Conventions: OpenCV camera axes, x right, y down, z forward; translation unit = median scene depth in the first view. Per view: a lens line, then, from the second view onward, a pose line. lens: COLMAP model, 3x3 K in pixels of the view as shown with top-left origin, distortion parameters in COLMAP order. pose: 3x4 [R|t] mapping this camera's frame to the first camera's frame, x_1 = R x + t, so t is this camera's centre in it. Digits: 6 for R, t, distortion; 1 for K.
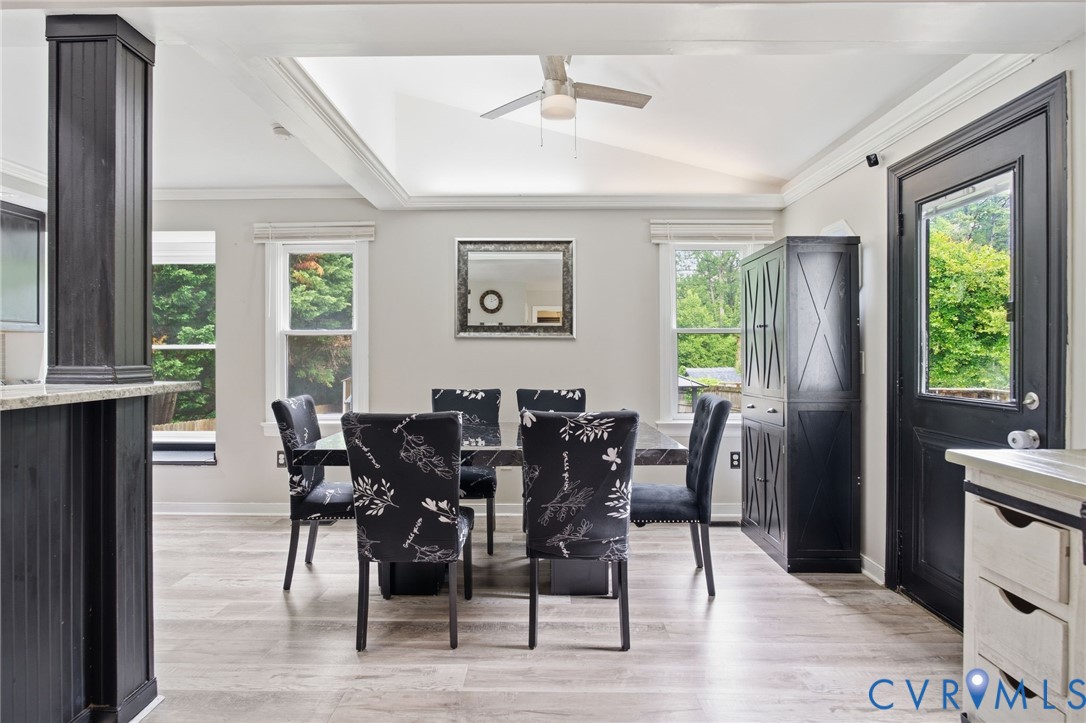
lens RADIAL K [[555.7, 0, 539.9], [0, 555.7, 354.0], [0, 0, 1]] dist [-0.014429, -0.002376]
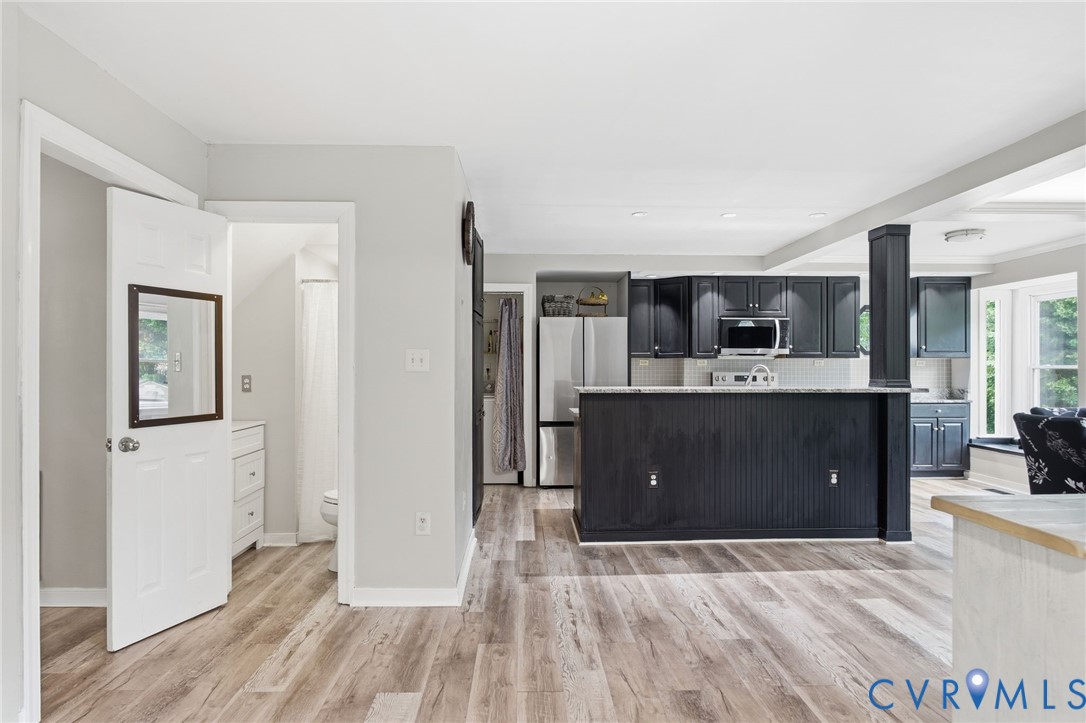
lens RADIAL K [[641.4, 0, 537.3], [0, 641.4, 362.7], [0, 0, 1]] dist [-0.000652, -0.003847]
pose [[0.047776, -0.008274, -0.998824, 1.376603], [-0.003958, 0.999956, -0.008473, -0.014610], [0.998850, 0.004358, 0.047742, -0.435406]]
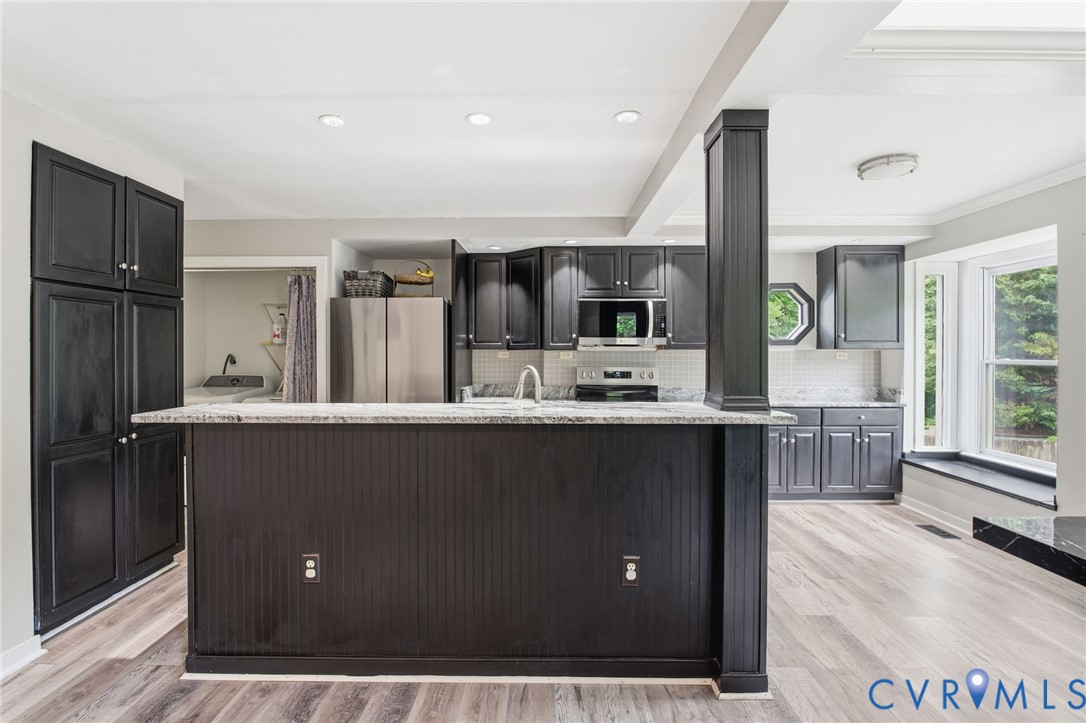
lens RADIAL K [[505.7, 0, 544.9], [0, 505.7, 352.3], [0, 0, 1]] dist [-0.018666, -0.000092]
pose [[-0.002639, -0.000087, -0.999997, 0.269990], [-0.003028, 0.999995, -0.000079, -0.056678], [0.999992, 0.003027, -0.002640, 0.459052]]
